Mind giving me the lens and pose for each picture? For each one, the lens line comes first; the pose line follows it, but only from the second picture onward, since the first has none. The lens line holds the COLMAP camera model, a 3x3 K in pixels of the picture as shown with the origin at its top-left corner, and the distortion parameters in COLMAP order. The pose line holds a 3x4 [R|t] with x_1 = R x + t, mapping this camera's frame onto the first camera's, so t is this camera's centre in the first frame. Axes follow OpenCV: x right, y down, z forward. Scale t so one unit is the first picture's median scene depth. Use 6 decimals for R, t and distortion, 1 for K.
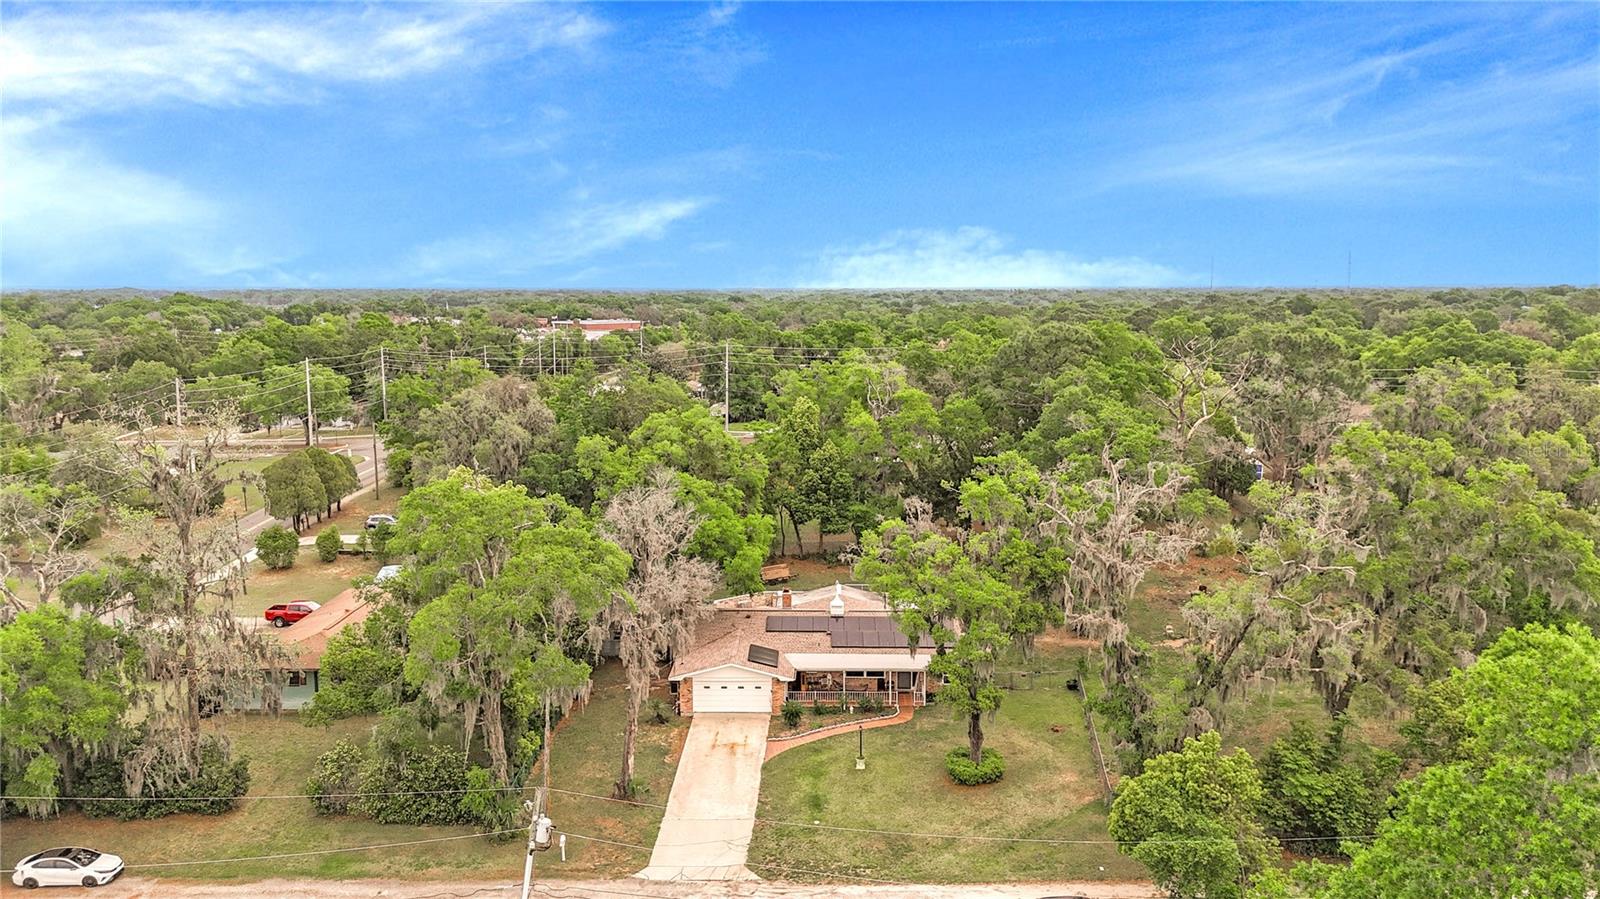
lens RADIAL K [[1204.6, 0, 808.7], [0, 1204.6, 442.8], [0, 0, 1]] dist [0.063175, -0.057694]
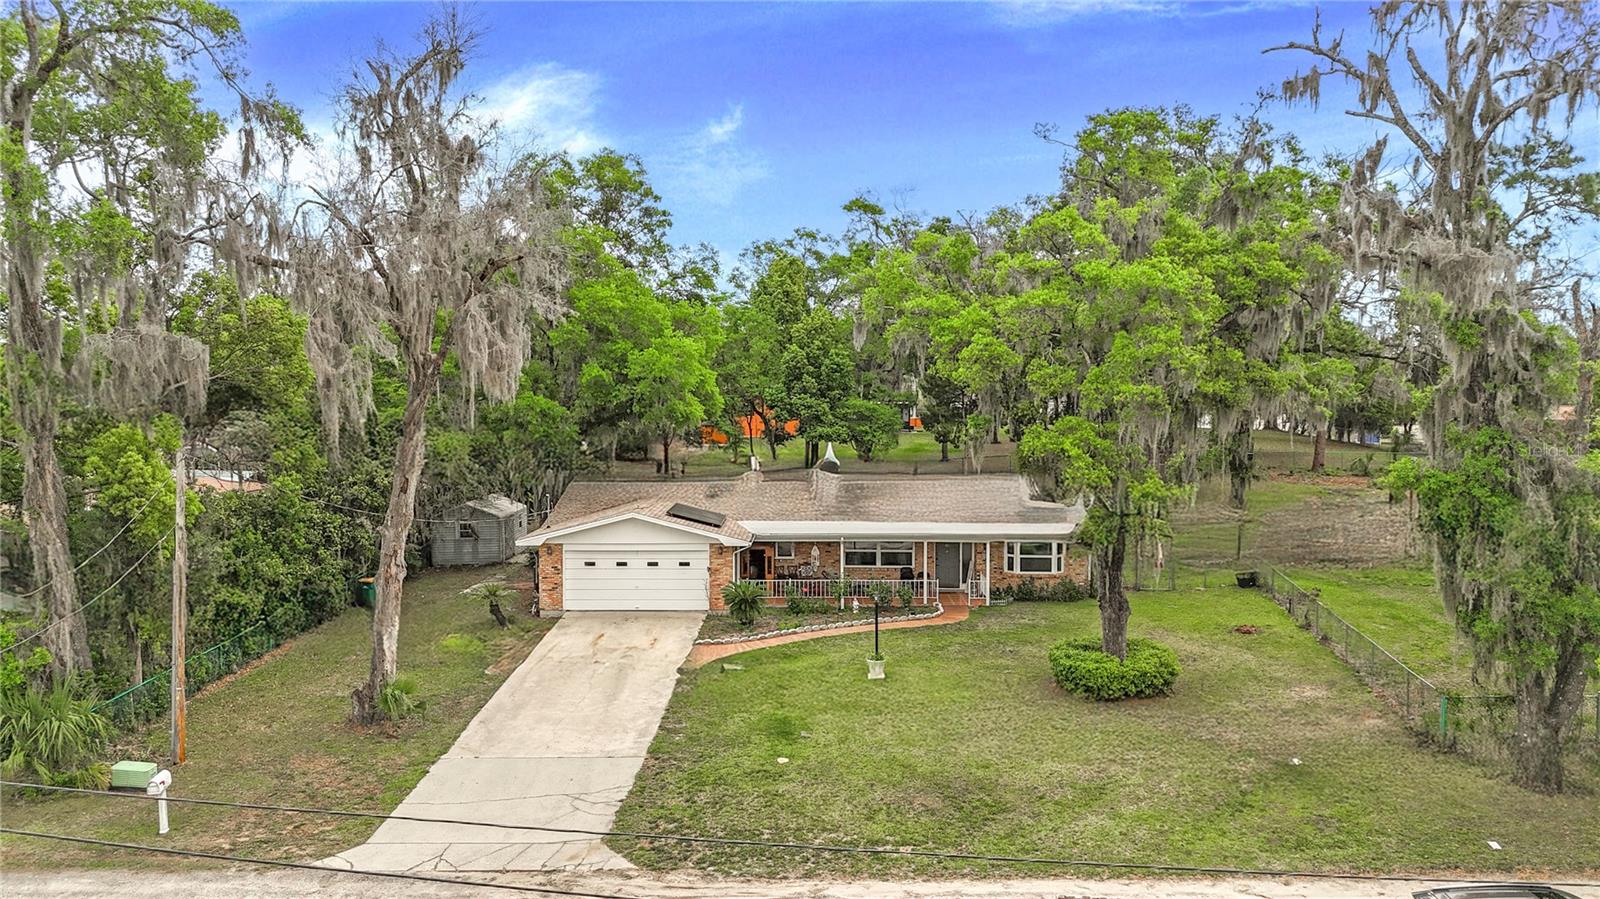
lens RADIAL K [[1204.6, 0, 808.7], [0, 1204.6, 442.8], [0, 0, 1]] dist [0.063175, -0.057694]
pose [[0.999982, 0.003331, 0.004925, 0.012489], [-0.002878, 0.995990, -0.089416, 0.217240], [-0.005203, 0.089400, 0.995982, 0.501569]]
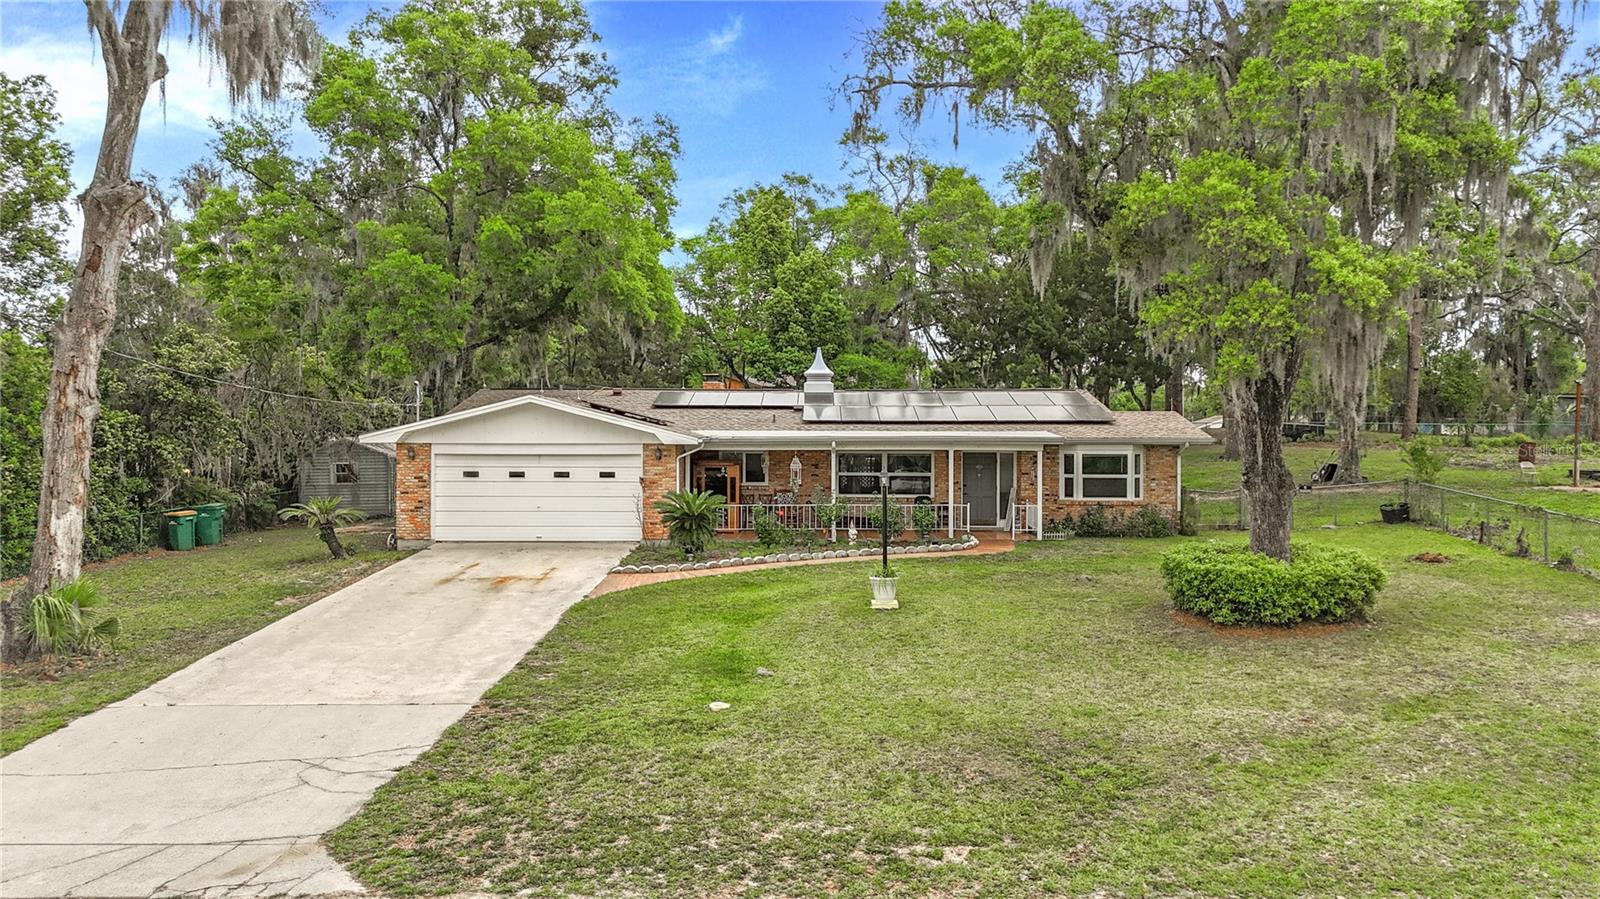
lens RADIAL K [[1204.6, 0, 808.7], [0, 1204.6, 442.8], [0, 0, 1]] dist [0.063175, -0.057694]
pose [[0.999973, 0.004754, 0.005659, 0.021317], [-0.003944, 0.990786, -0.135381, 0.269369], [-0.006251, 0.135355, 0.990777, 0.687848]]
